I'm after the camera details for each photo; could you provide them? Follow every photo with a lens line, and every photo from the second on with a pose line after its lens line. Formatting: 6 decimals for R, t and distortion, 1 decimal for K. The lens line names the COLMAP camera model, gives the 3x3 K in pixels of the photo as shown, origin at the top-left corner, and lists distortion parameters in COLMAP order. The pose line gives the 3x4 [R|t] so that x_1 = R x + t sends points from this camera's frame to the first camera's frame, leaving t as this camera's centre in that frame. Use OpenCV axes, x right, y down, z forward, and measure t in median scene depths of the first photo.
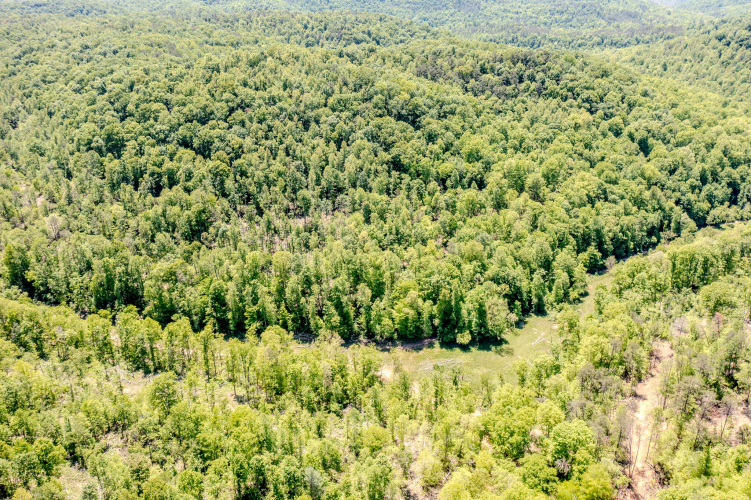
lens RADIAL K [[599.0, 0, 373.7], [0, 599.0, 249.9], [0, 0, 1]] dist [-0.005047, 0.006277]
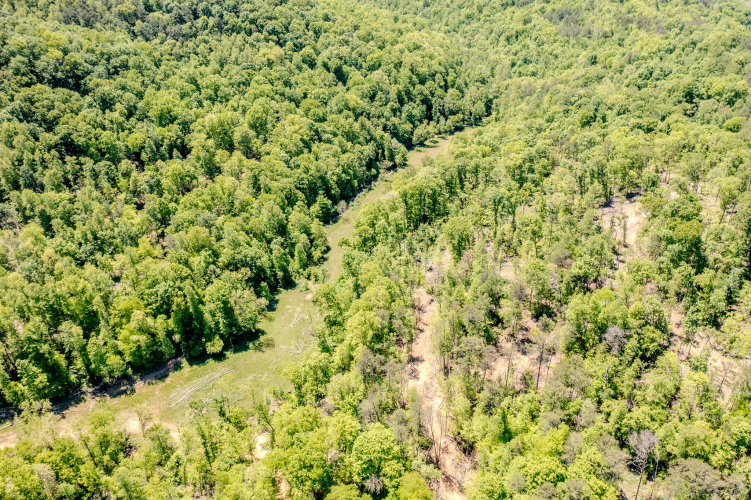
lens RADIAL K [[599.0, 0, 373.6], [0, 599.0, 249.7], [0, 0, 1]] dist [-0.005047, 0.006277]
pose [[0.868004, -0.259631, 0.423275, 0.017540], [0.210400, 0.964418, 0.160095, -0.054200], [-0.449779, -0.049906, 0.891744, 0.118579]]
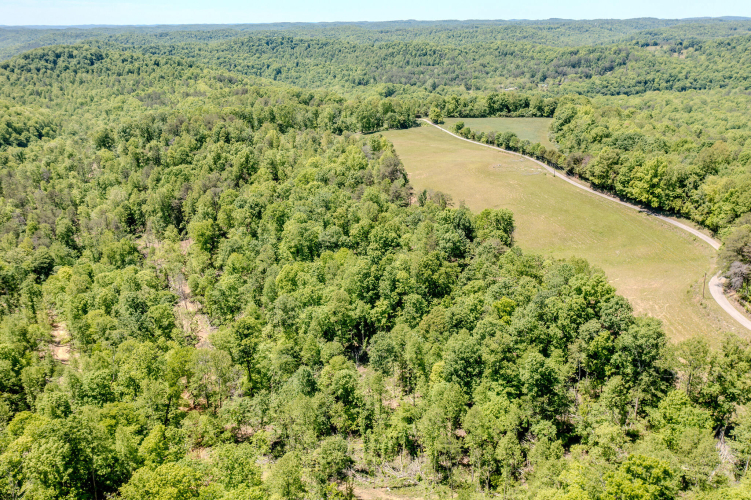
lens RADIAL K [[599.0, 0, 374.0], [0, 599.0, 251.3], [0, 0, 1]] dist [-0.005047, 0.006277]
pose [[0.553639, -0.283931, 0.782858, -0.145084], [0.349421, 0.932526, 0.091101, 0.344383], [-0.755902, 0.223110, 0.615494, -0.538643]]
